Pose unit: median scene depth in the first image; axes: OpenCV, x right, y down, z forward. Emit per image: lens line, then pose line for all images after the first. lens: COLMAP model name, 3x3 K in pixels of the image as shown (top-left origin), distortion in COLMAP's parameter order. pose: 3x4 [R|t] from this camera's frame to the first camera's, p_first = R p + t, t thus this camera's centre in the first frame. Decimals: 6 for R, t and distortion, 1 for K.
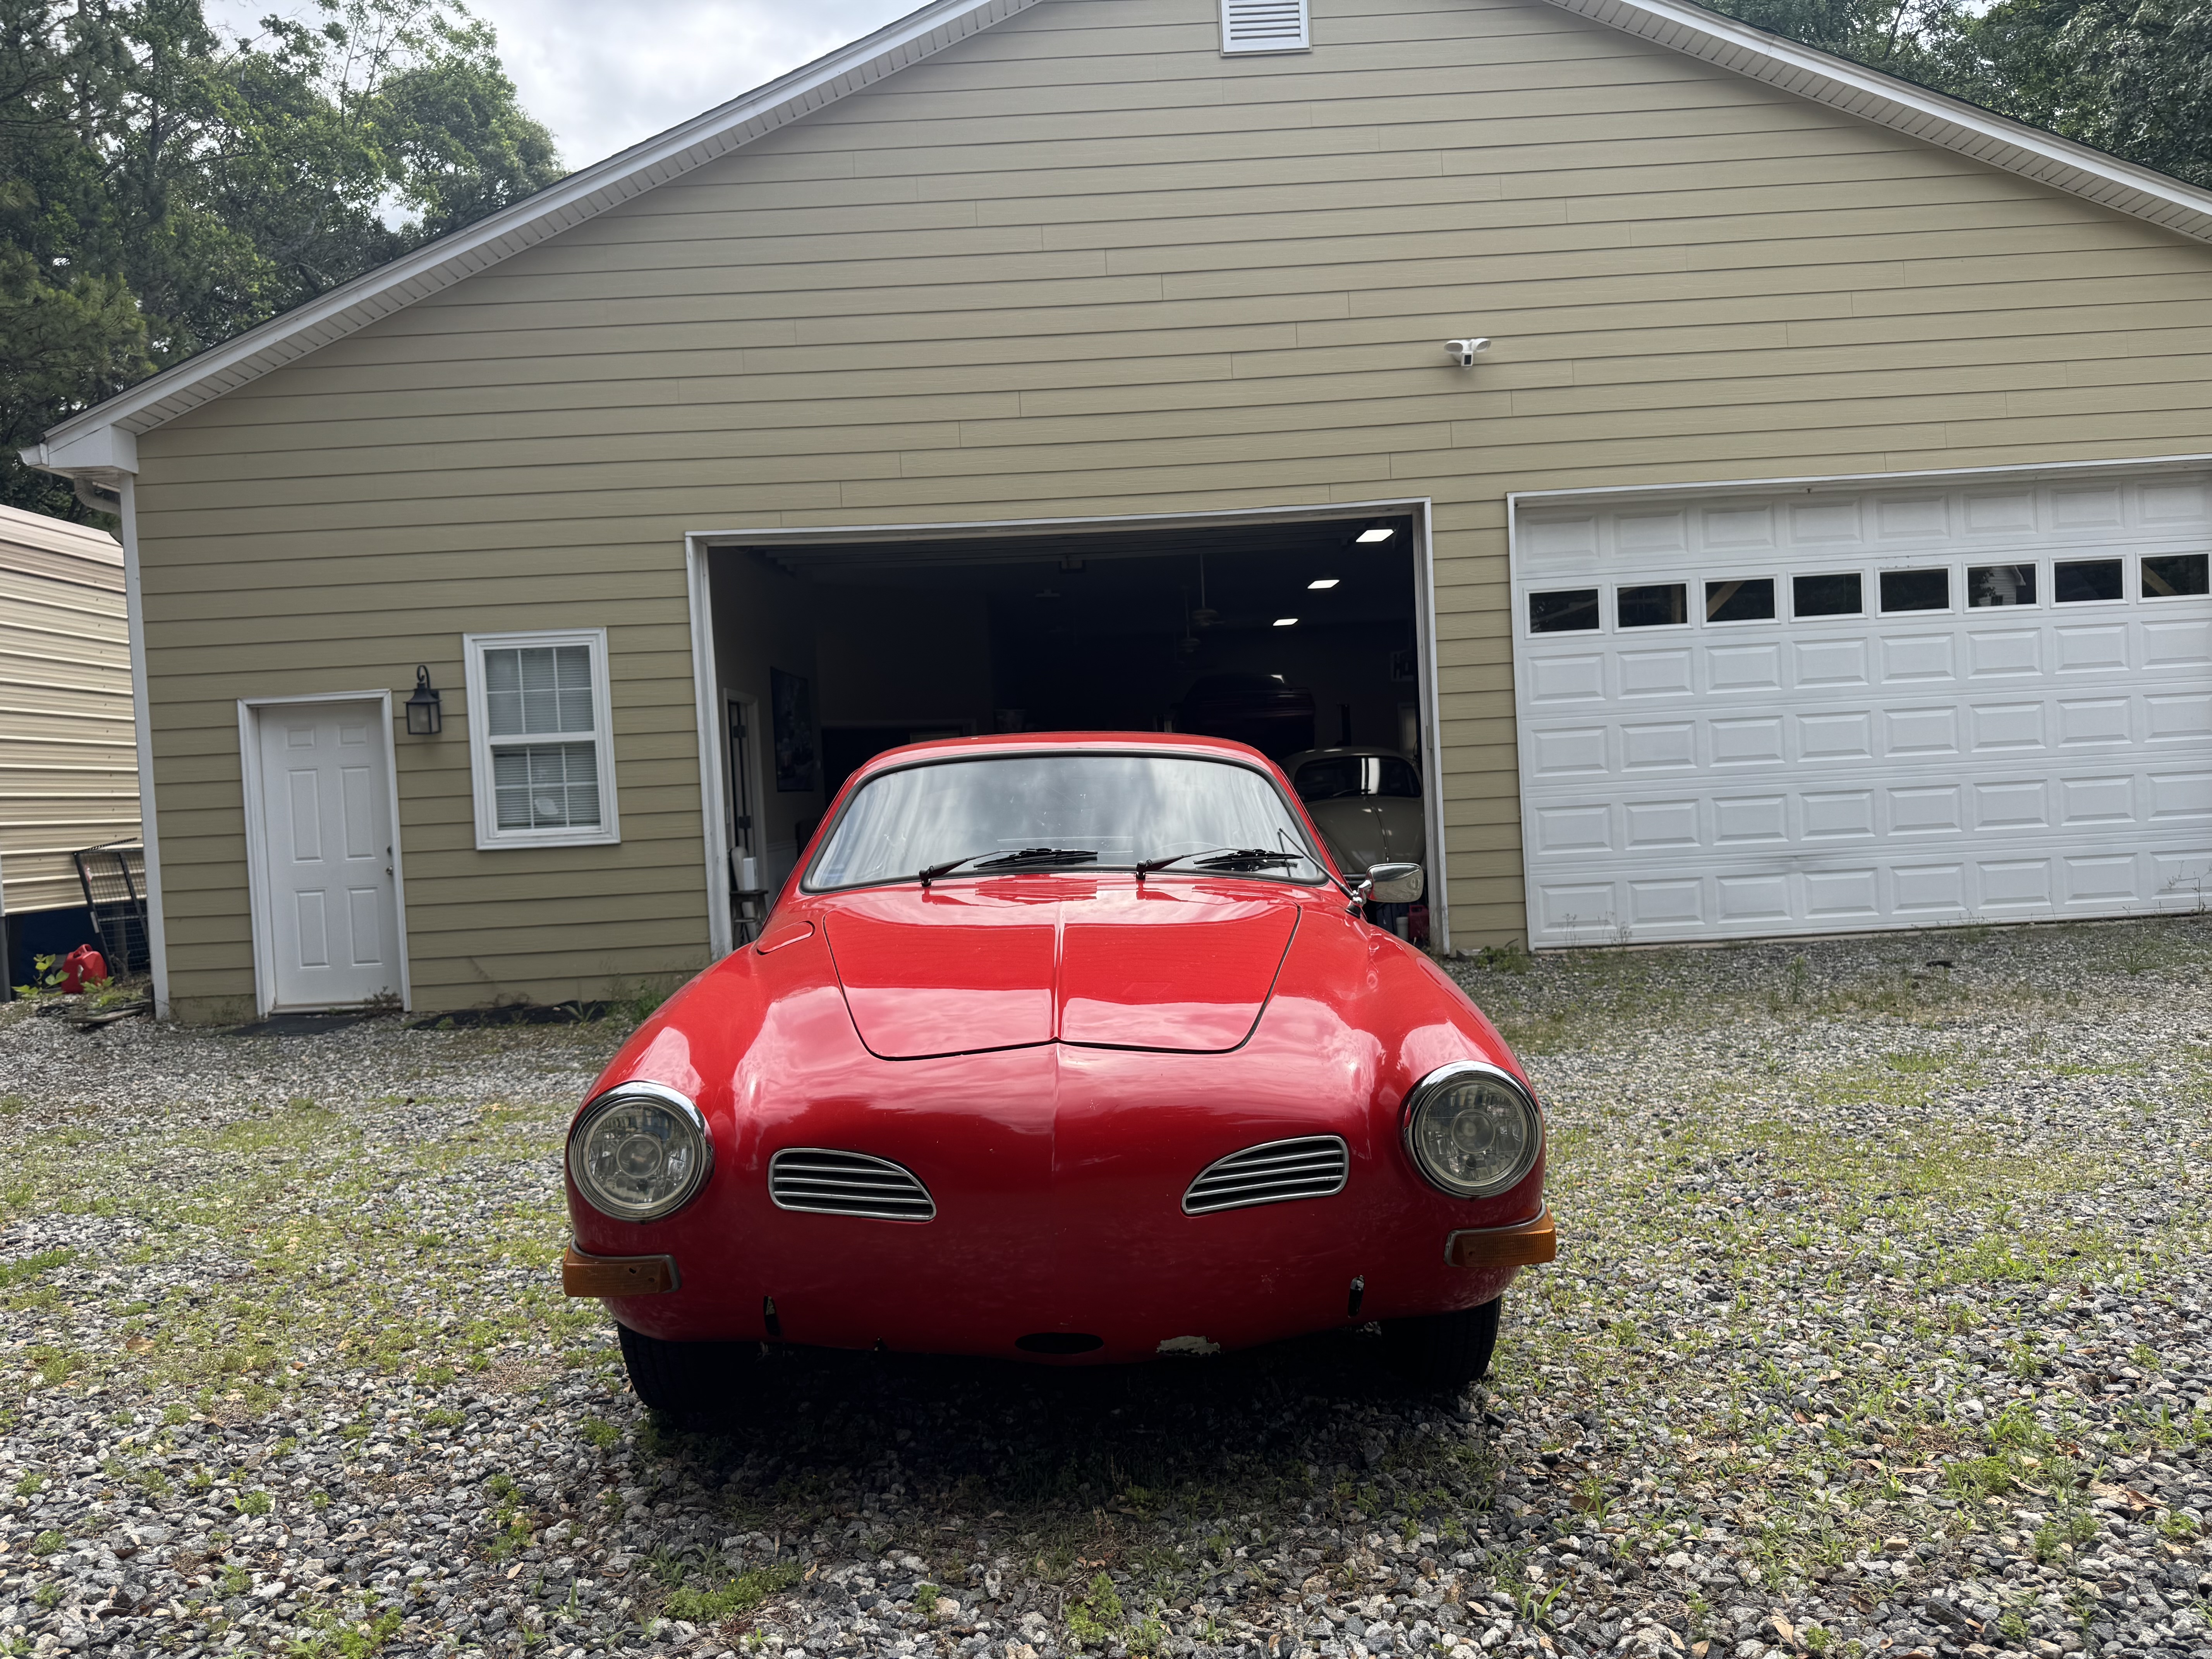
lens RADIAL K [[1567.2, 0, 1104.8], [0, 1567.2, 821.9], [0, 0, 1]] dist [0.040523, -0.053875]
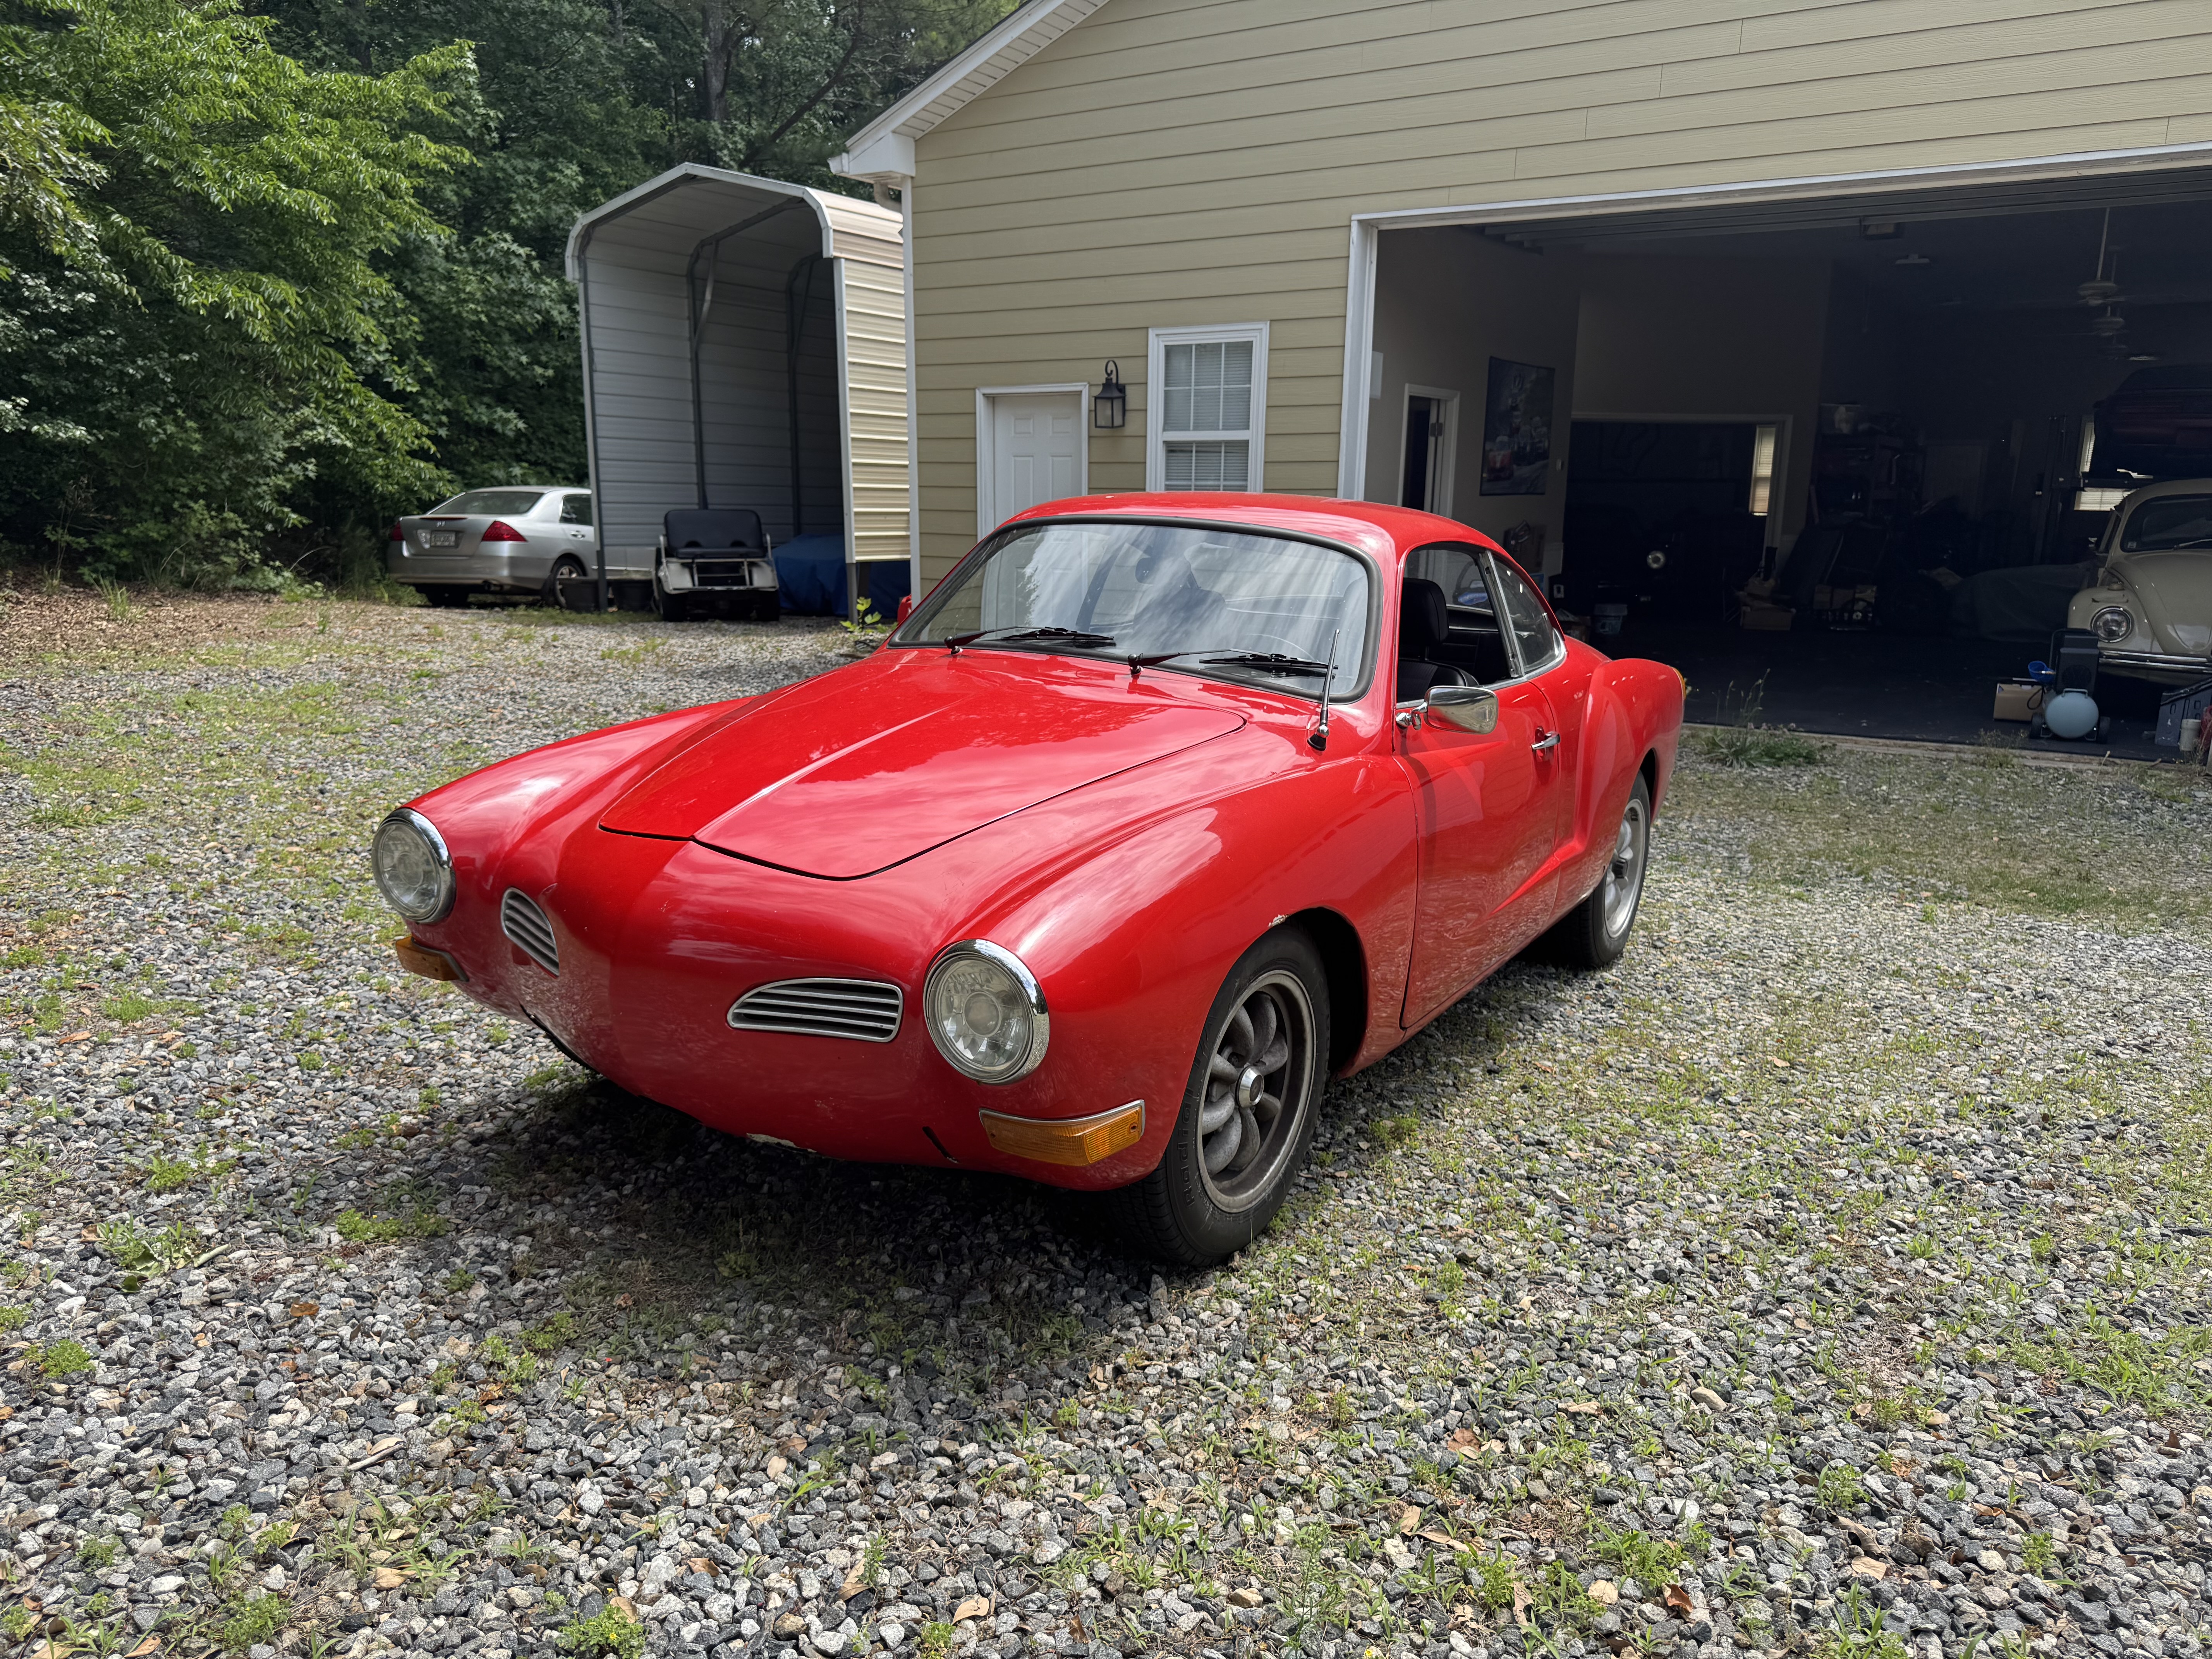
lens RADIAL K [[1567.2, 0, 1088.5], [0, 1567.2, 845.9], [0, 0, 1]] dist [0.040523, -0.053875]
pose [[0.828706, 0.180342, -0.529833, 0.178362], [-0.061510, 0.970276, 0.234051, -0.027991], [0.556294, -0.161370, 0.815167, 0.072028]]
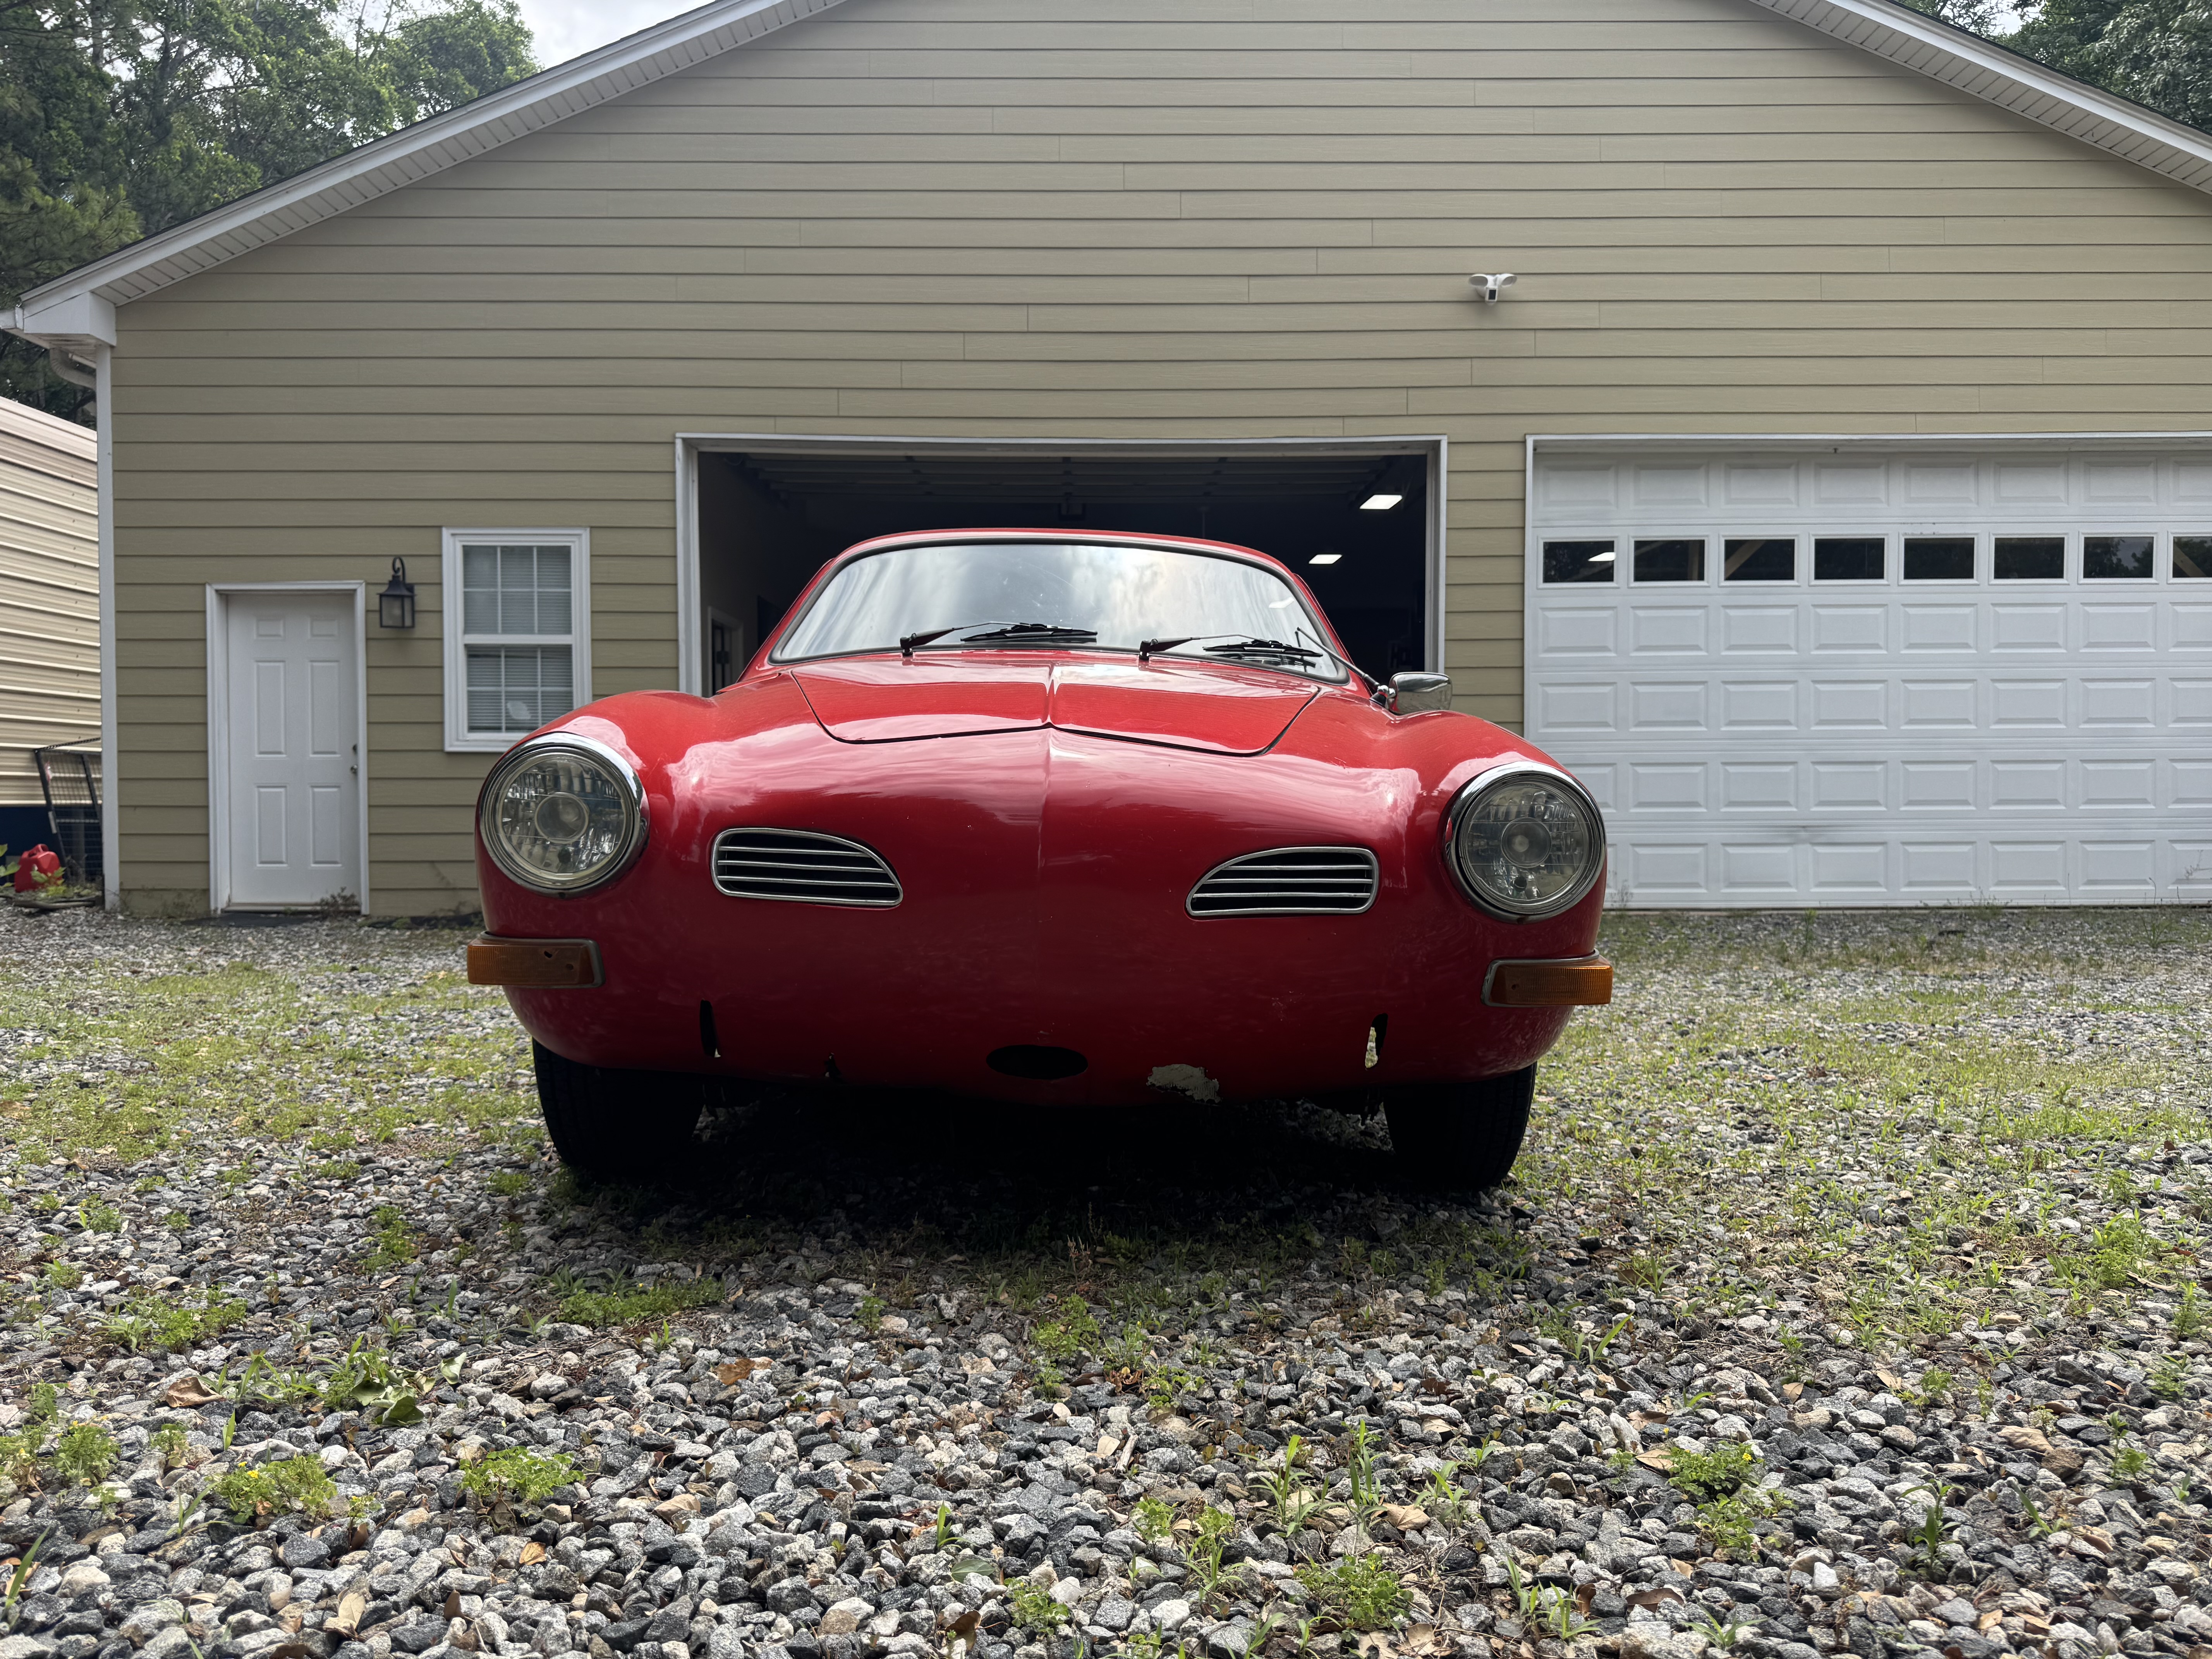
lens RADIAL K [[1567.2, 0, 1089.8], [0, 1567.2, 823.4], [0, 0, 1]] dist [0.040523, -0.053875]
pose [[0.998770, 0.049575, 0.001185, -0.001732], [-0.049570, 0.998761, -0.004403, 0.047670], [-0.001402, 0.004339, 0.999990, 0.032058]]
